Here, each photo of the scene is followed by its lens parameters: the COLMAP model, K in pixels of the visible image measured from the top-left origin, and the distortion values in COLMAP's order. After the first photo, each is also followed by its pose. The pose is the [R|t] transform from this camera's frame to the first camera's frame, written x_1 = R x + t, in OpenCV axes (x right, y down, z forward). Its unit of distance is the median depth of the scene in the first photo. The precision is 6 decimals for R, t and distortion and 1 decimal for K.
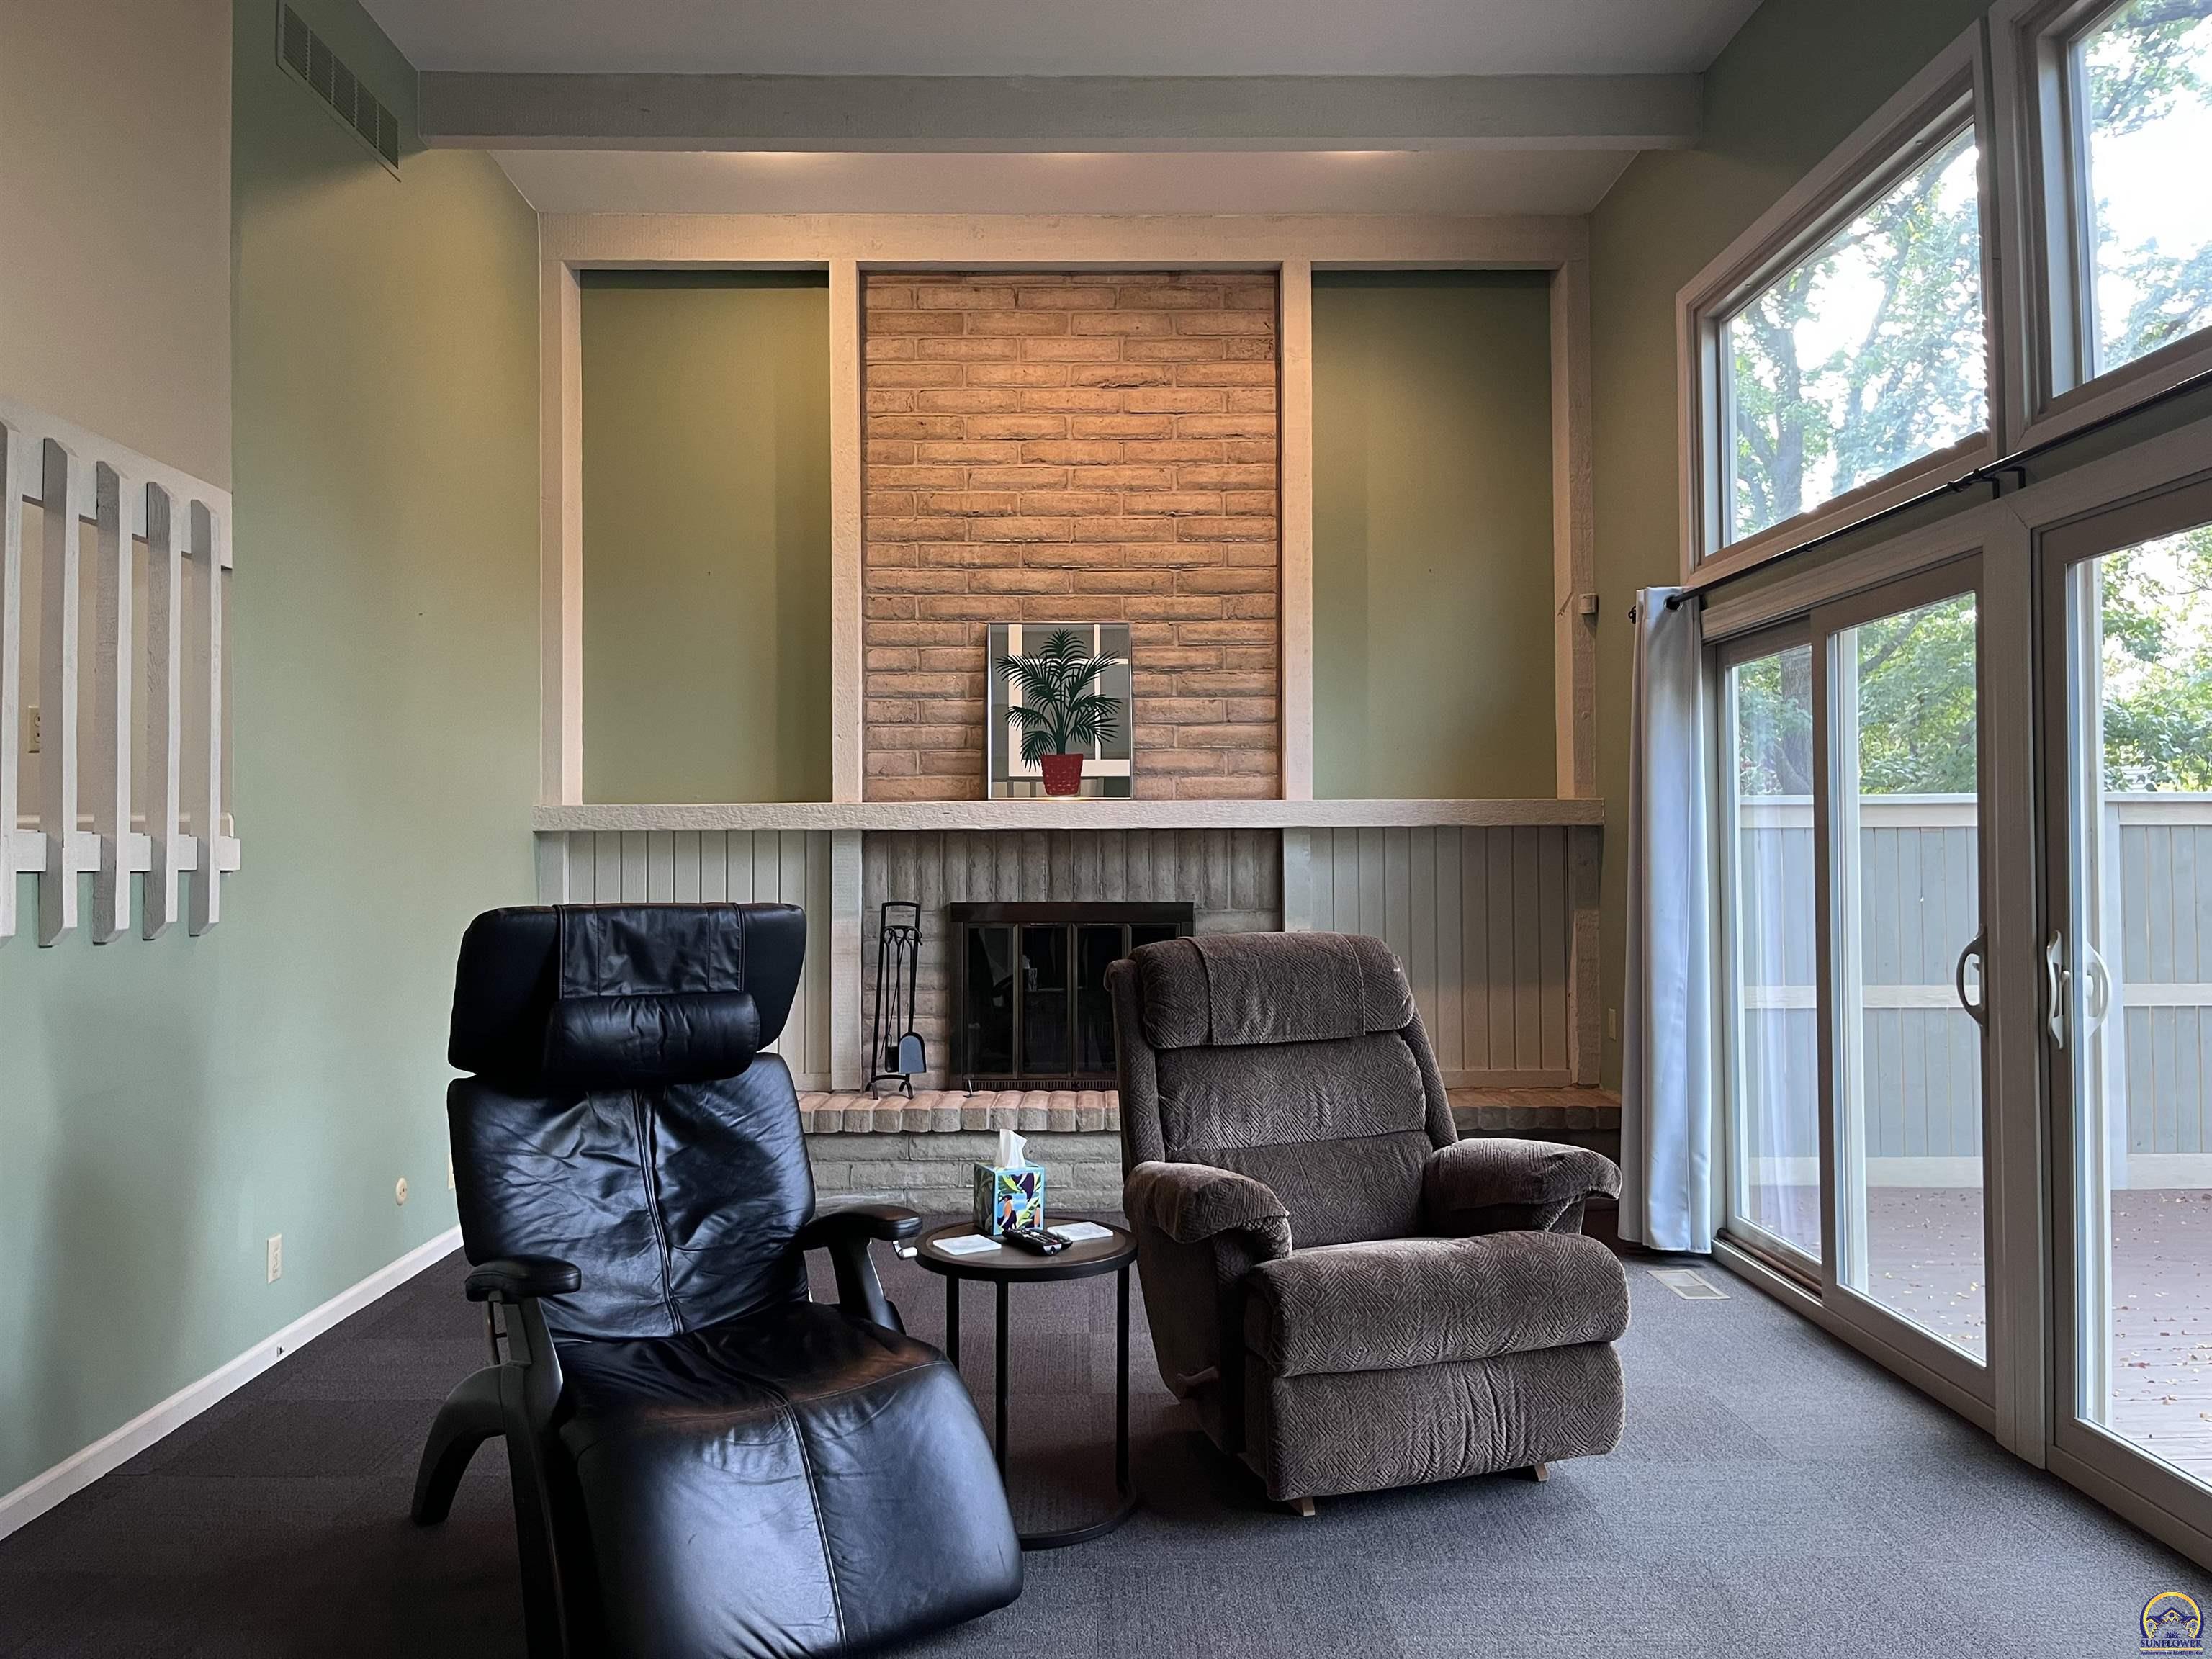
lens RADIAL K [[1677.8, 0, 1109.2], [0, 1677.8, 822.0], [0, 0, 1]] dist [0.064503, -0.081188]
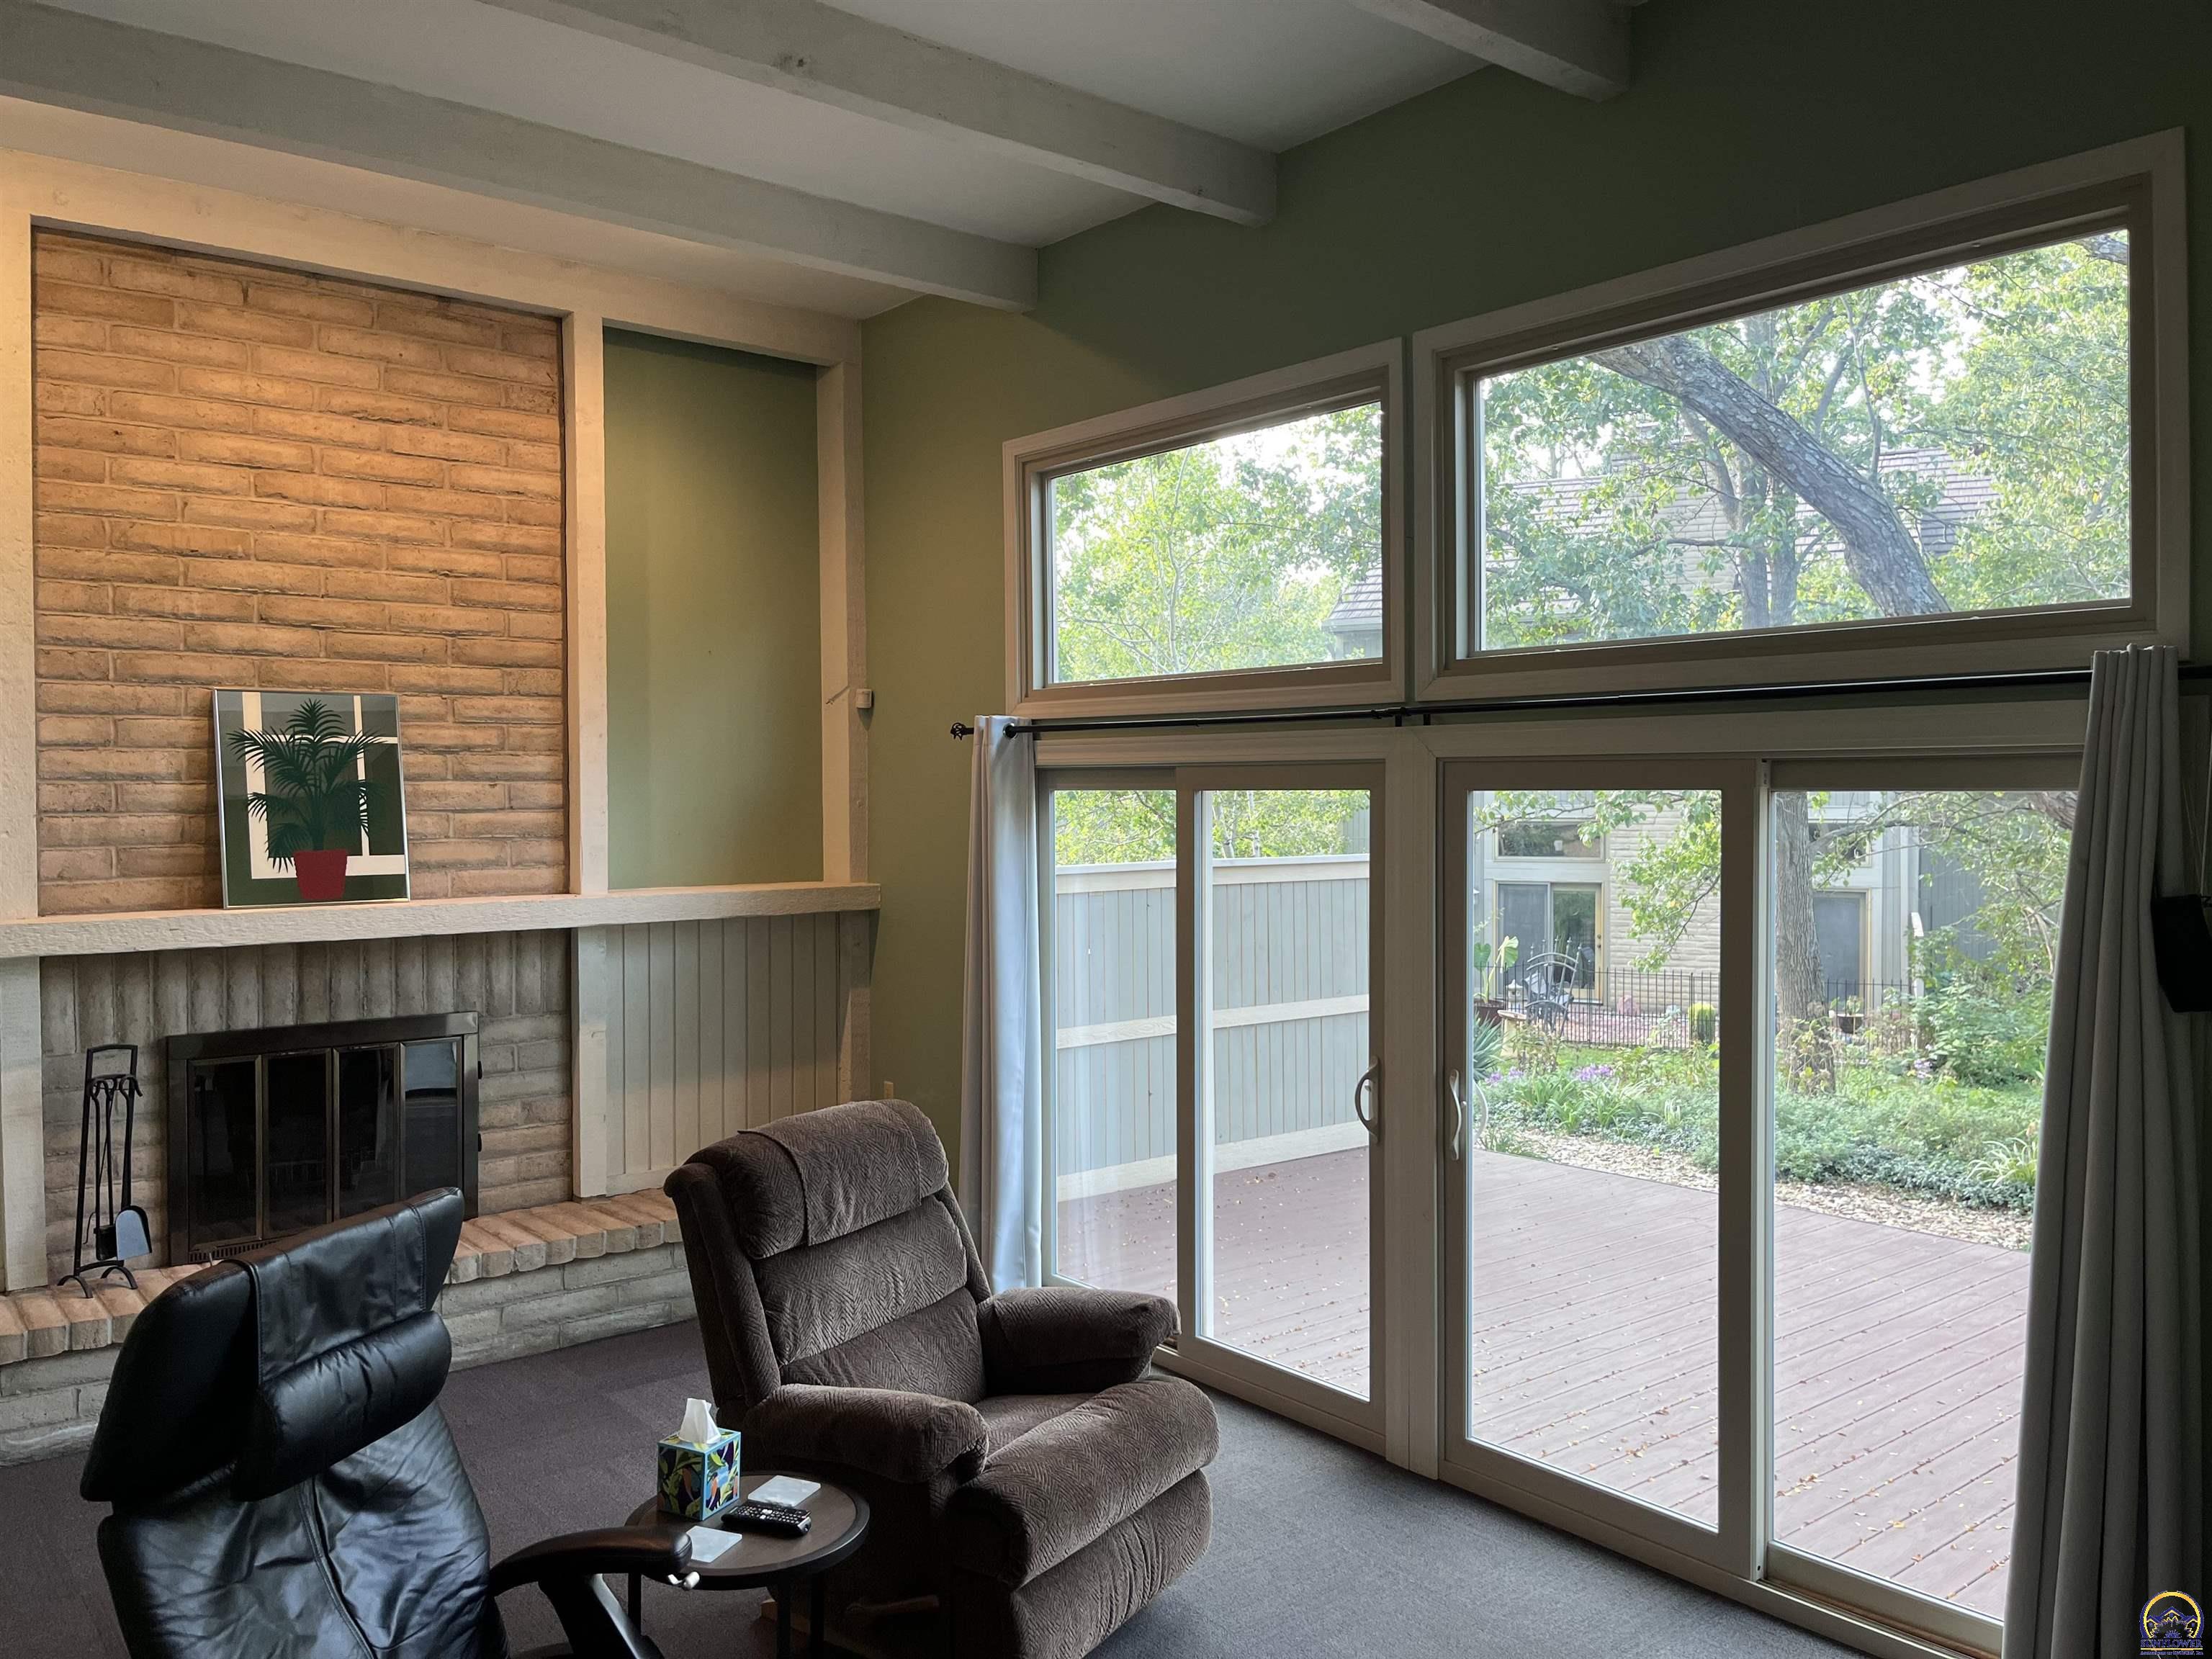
lens RADIAL K [[1677.8, 0, 1116.9], [0, 1677.8, 826.4], [0, 0, 1]] dist [0.064503, -0.081188]
pose [[0.785140, -0.009065, 0.619252, -0.239441], [-0.015811, 0.999274, 0.034676, -0.087601], [-0.619117, -0.037016, 0.784426, 0.078498]]
